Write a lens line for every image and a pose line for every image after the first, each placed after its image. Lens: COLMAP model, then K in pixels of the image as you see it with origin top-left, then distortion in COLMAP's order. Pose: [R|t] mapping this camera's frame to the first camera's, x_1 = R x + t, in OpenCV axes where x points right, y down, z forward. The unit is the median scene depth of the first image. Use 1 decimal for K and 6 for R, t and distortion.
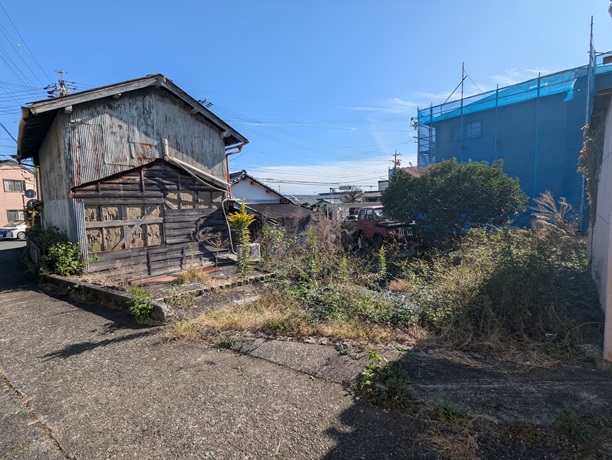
lens RADIAL K [[291.7, 0, 306.0], [0, 291.7, 230.0], [0, 0, 1]] dist [-0.001249, -0.000142]
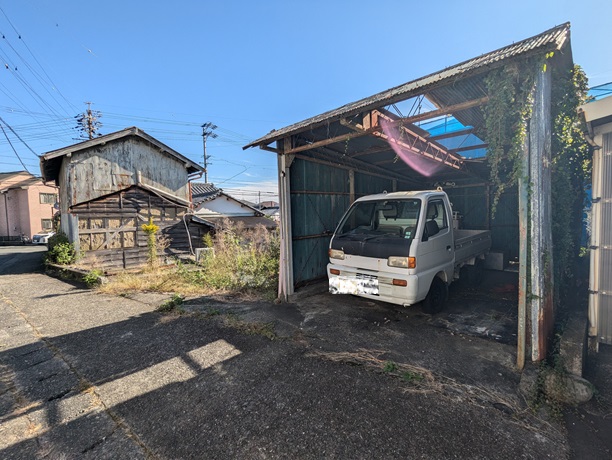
lens RADIAL K [[291.7, 0, 306.0], [0, 291.7, 230.0], [0, 0, 1]] dist [-0.001249, -0.000142]
pose [[0.997508, 0.011355, -0.069629, 0.429804], [-0.013925, 0.999235, -0.036536, 0.011365], [0.069161, 0.037414, 0.996904, -0.337699]]
